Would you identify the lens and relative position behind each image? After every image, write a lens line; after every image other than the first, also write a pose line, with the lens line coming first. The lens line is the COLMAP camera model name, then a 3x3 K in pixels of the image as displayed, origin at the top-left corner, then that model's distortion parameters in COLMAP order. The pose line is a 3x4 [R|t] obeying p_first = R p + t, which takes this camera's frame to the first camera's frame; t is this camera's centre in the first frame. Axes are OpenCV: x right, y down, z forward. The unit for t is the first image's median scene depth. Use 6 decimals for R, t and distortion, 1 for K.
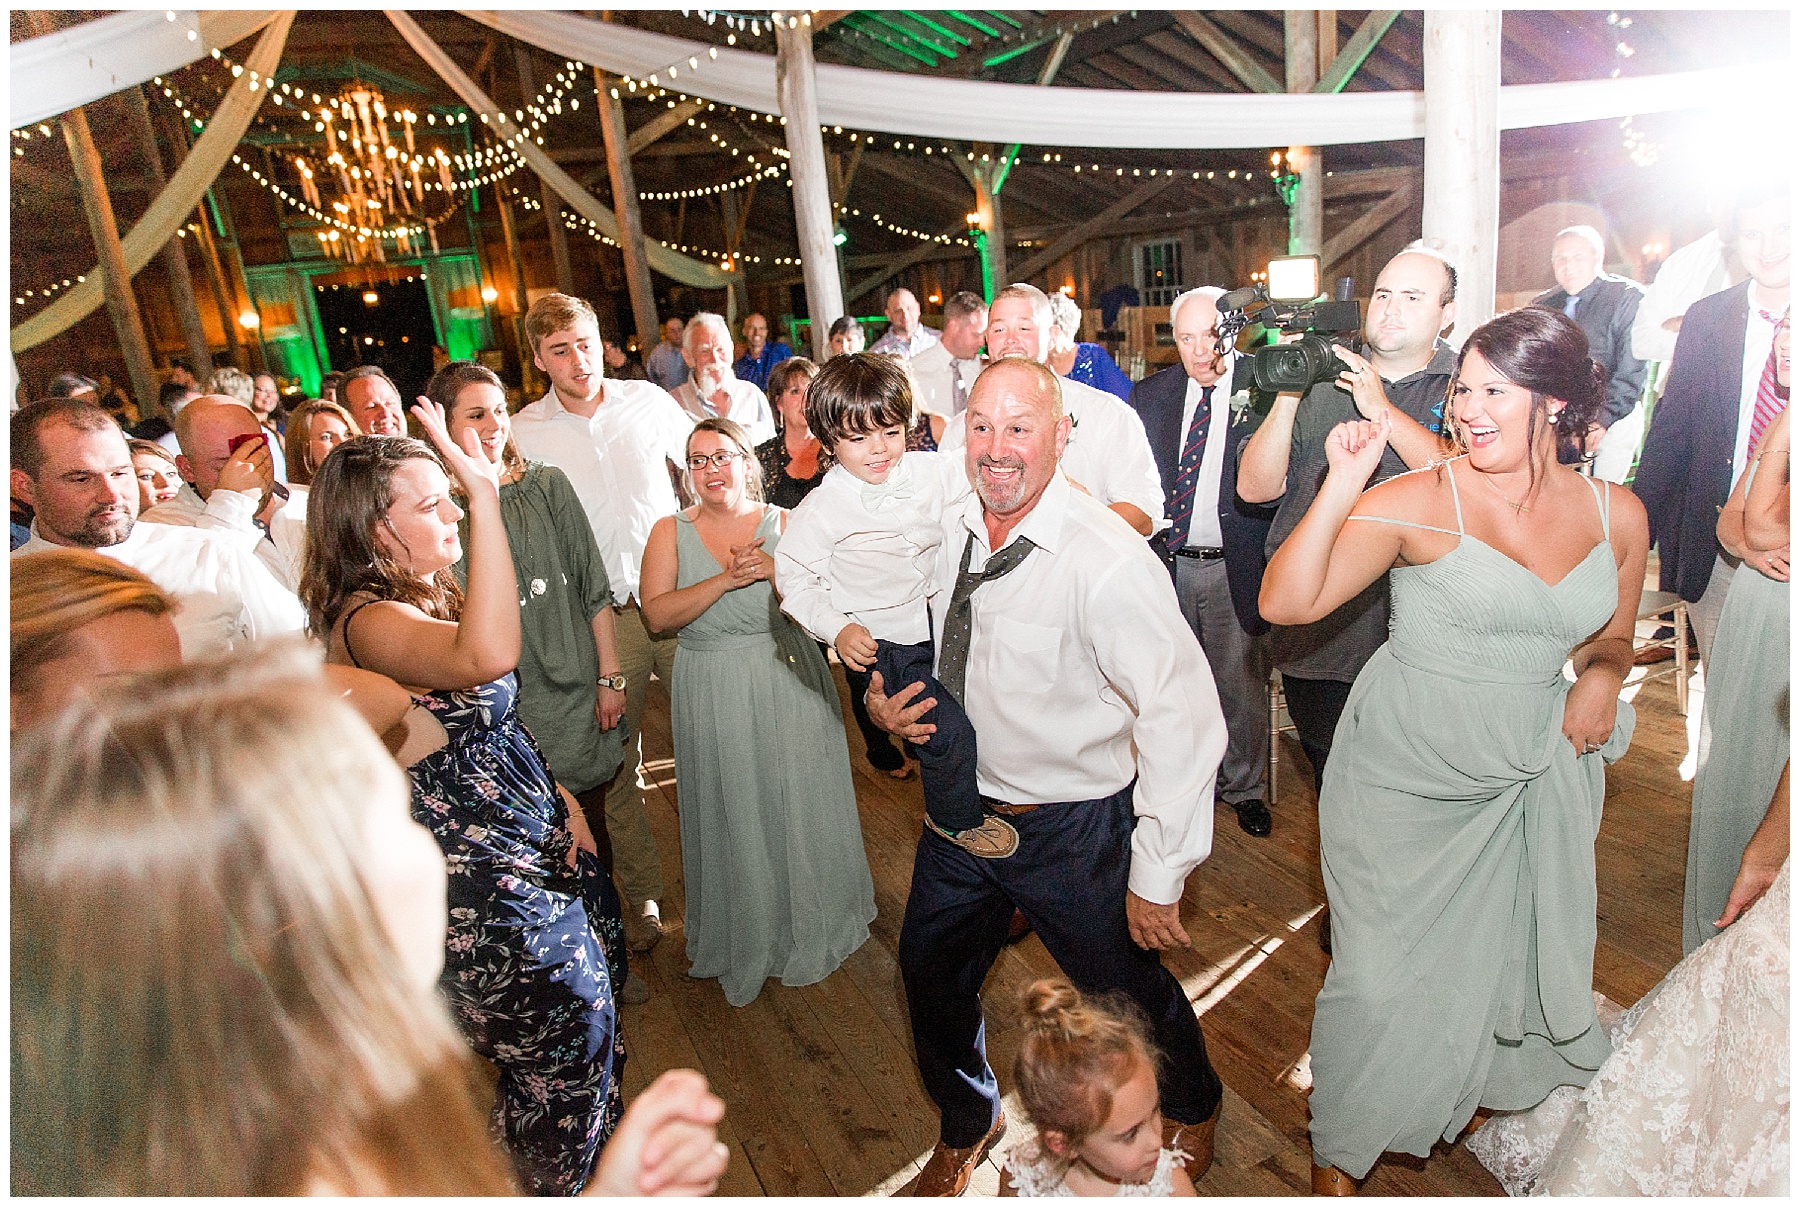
lens RADIAL K [[1194.6, 0, 900.0], [0, 1194.6, 603.5], [0, 0, 1]] dist [0.012176, 0.002948]
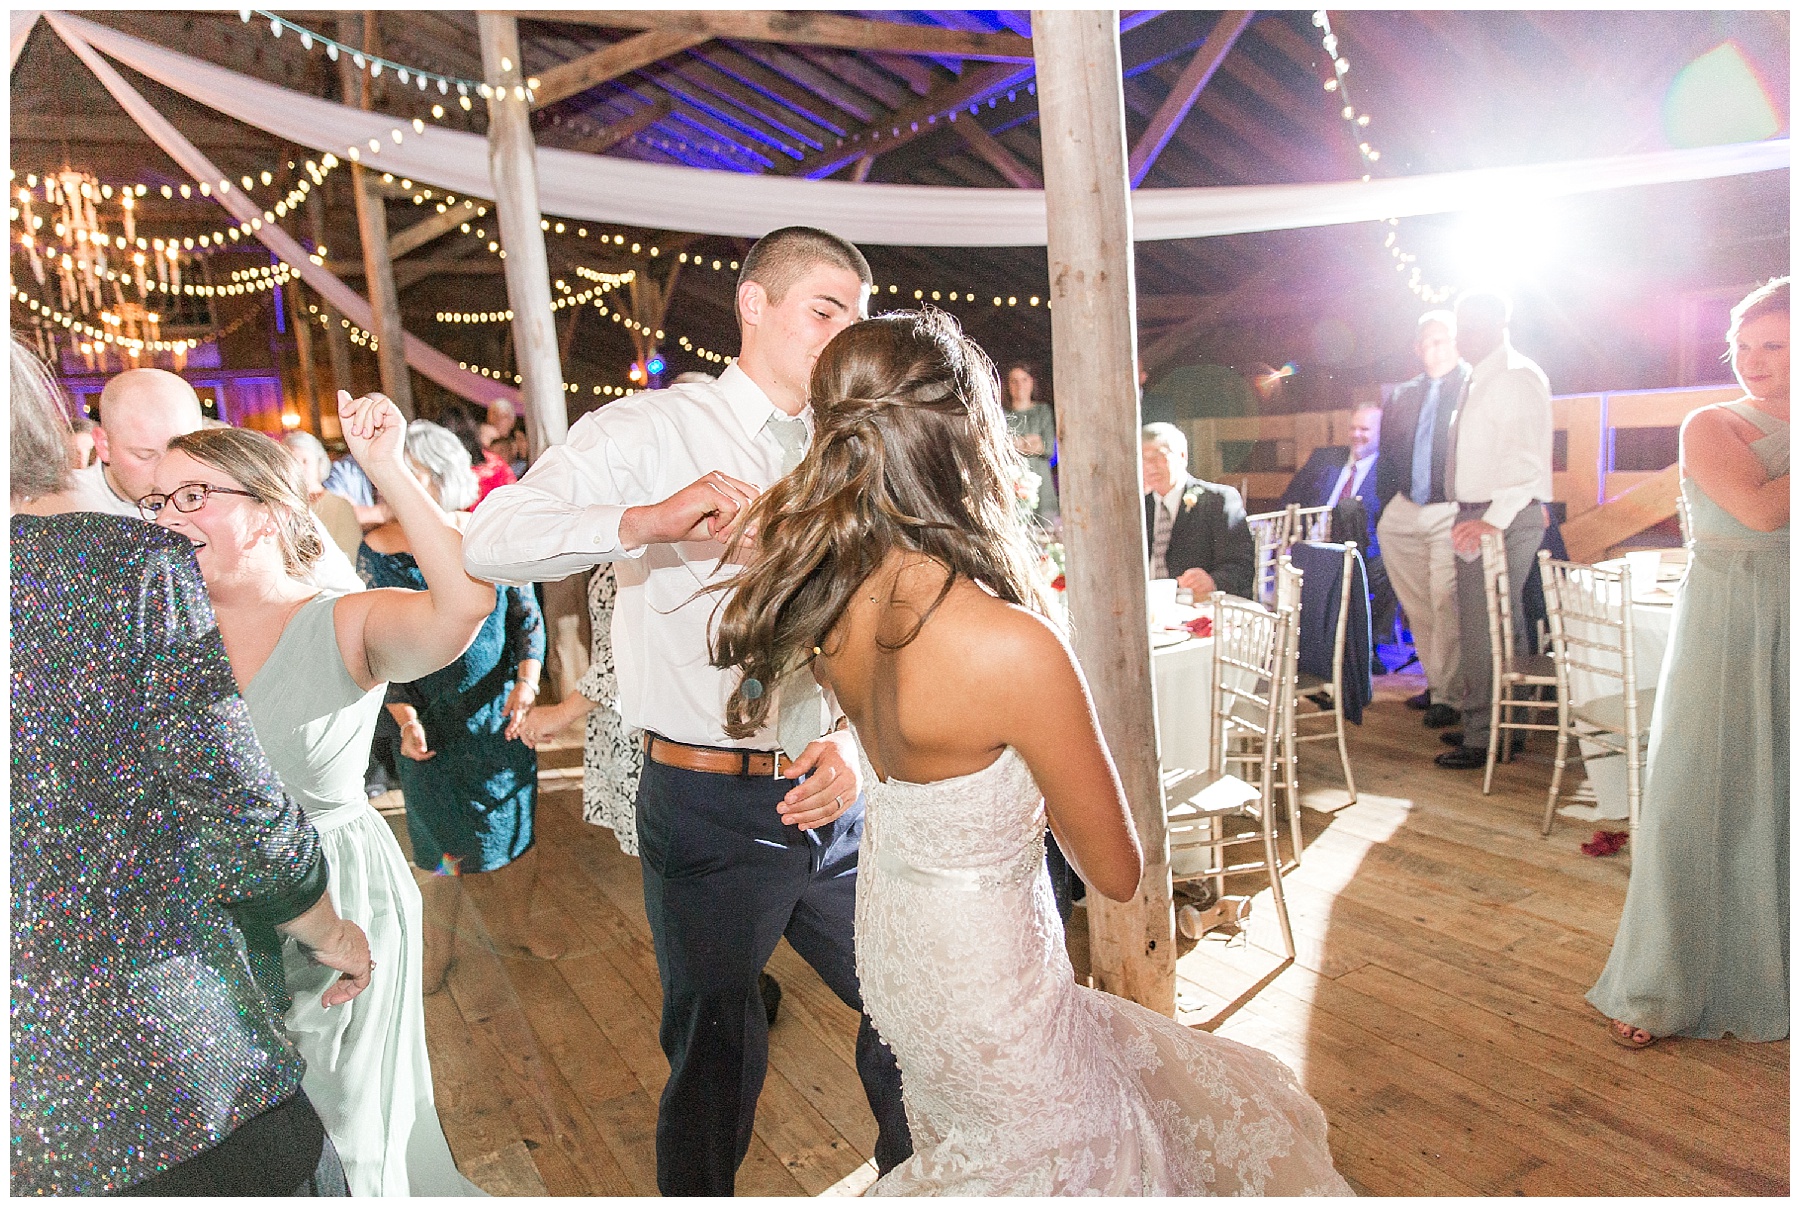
lens RADIAL K [[1232.6, 0, 900.0], [0, 1232.6, 603.5], [0, 0, 1]] dist [0.001043, 0.002399]
pose [[0.995397, 0.014549, 0.094731, 0.077261], [-0.002336, 0.991801, -0.127773, 0.006992], [-0.095813, 0.126964, 0.987269, 0.066392]]
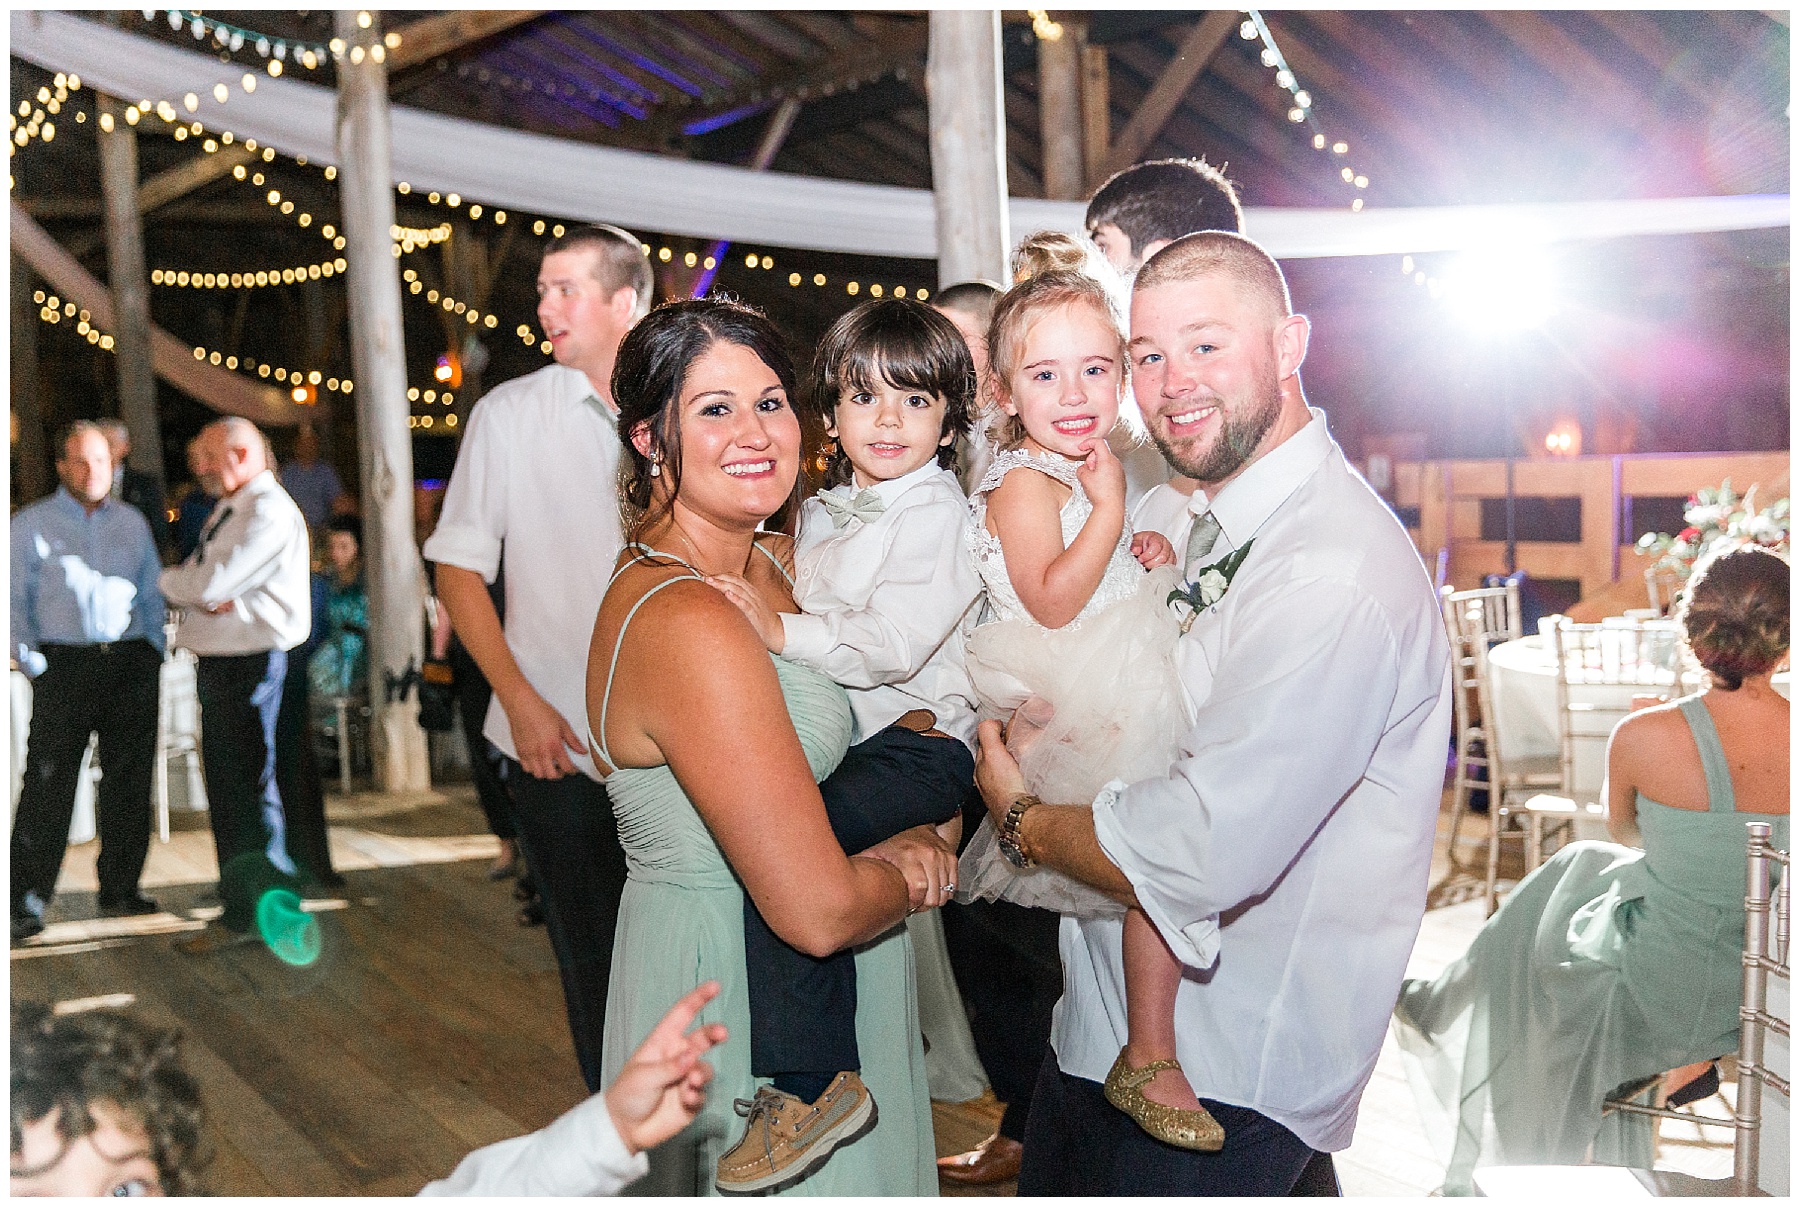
lens RADIAL K [[2065.5, 0, 900.0], [0, 2065.5, 603.5], [0, 0, 1]] dist [0.007656, 0.029015]
pose [[0.990127, 0.055305, 0.128801, 0.061469], [-0.028650, 0.979322, -0.200268, 0.064632], [-0.137214, 0.194600, 0.971238, -0.150734]]
